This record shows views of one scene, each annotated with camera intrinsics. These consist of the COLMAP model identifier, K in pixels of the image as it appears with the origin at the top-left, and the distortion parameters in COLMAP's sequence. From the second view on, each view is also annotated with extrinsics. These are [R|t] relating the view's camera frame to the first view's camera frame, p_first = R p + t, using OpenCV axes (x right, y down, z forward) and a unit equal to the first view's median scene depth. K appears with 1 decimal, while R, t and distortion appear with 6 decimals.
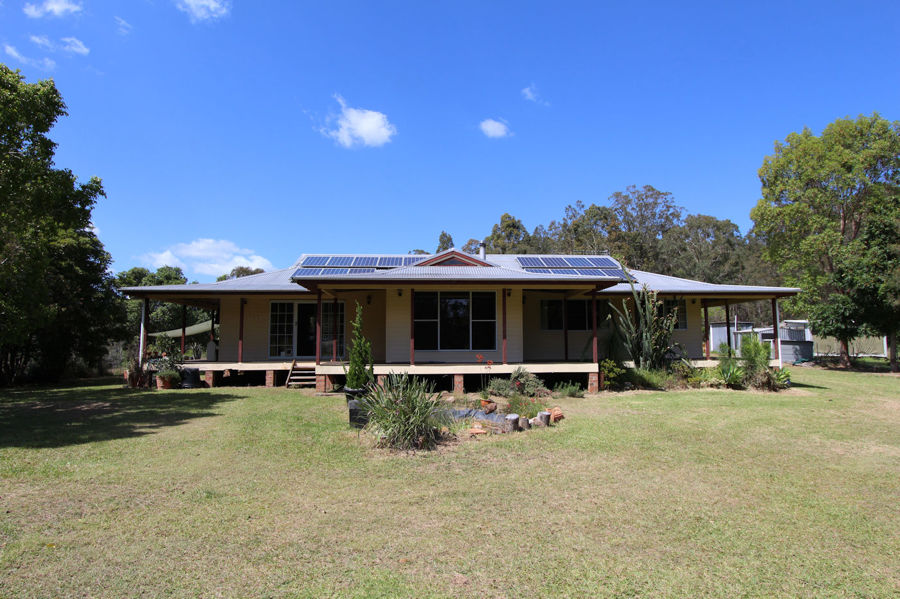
lens RADIAL K [[553.3, 0, 450.0], [0, 553.3, 299.5], [0, 0, 1]] dist [-0.027572, 0.000240]
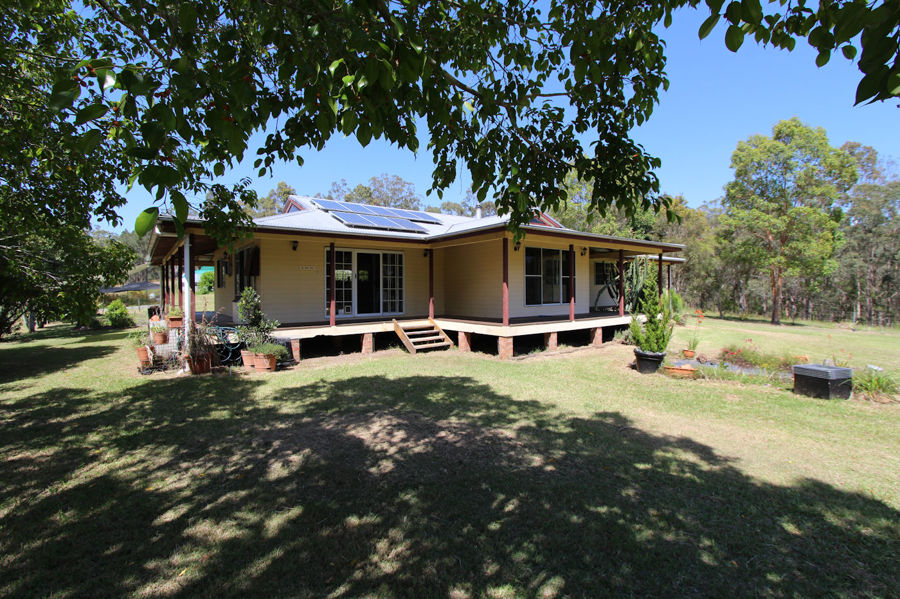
lens RADIAL K [[412.4, 0, 451.0], [0, 412.4, 295.0], [0, 0, 1]] dist [-0.020407, 0.000650]
pose [[0.822408, -0.009596, 0.568817, -0.567816], [-0.039806, 0.996437, 0.074363, 0.020981], [-0.567504, -0.083798, 0.819096, 0.426466]]
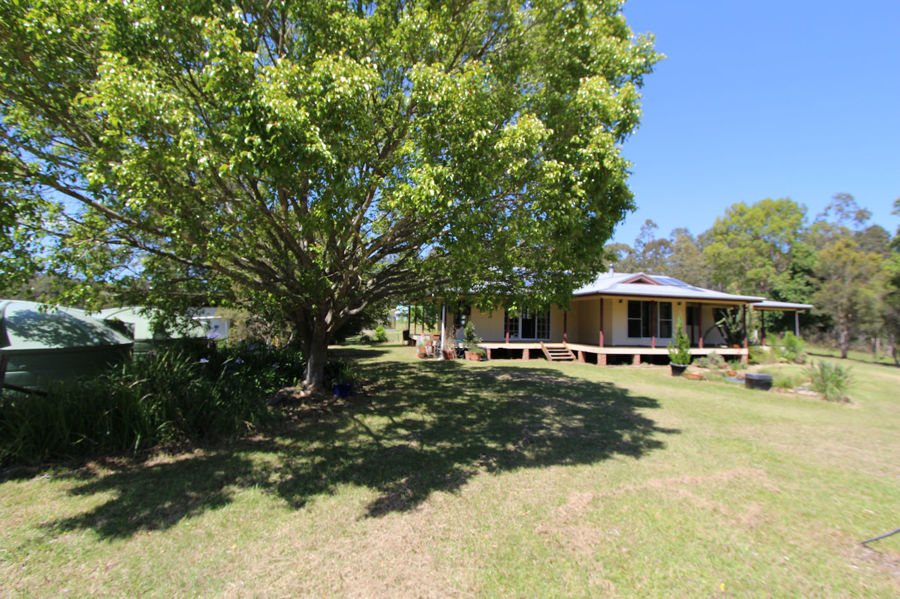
lens RADIAL K [[412.4, 0, 451.0], [0, 412.4, 295.0], [0, 0, 1]] dist [-0.020407, 0.000650]
pose [[0.981663, 0.040915, 0.186179, -0.729869], [-0.043926, 0.998962, 0.012072, -0.020057], [-0.185492, -0.020029, 0.982442, -0.049628]]
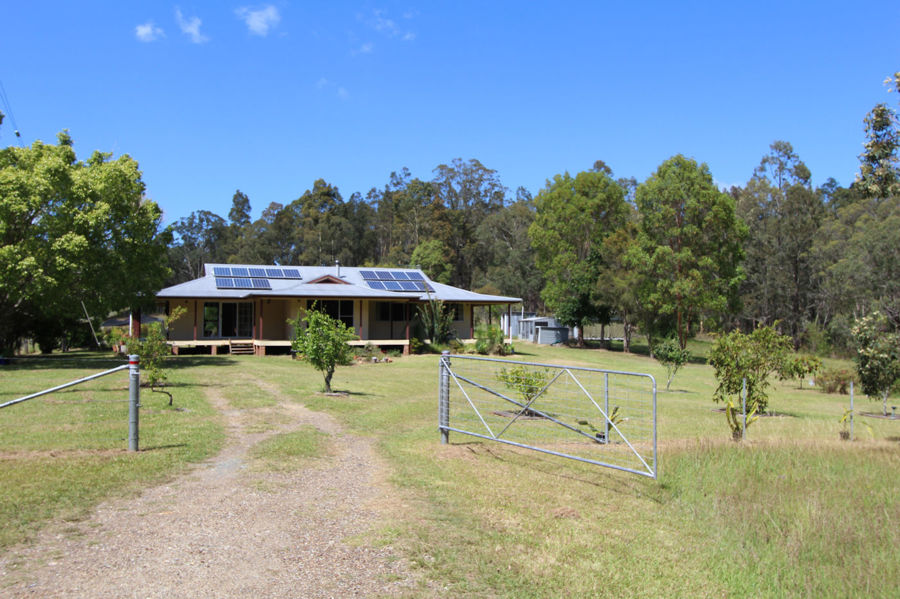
lens RADIAL K [[777.9, 0, 450.0], [0, 777.9, 299.5], [0, 0, 1]] dist [-0.058020, -0.004115]
pose [[0.956387, 0.013548, 0.291788, -0.326527], [-0.026418, 0.998842, 0.040214, -0.116045], [-0.290905, -0.046169, 0.955637, -1.368858]]
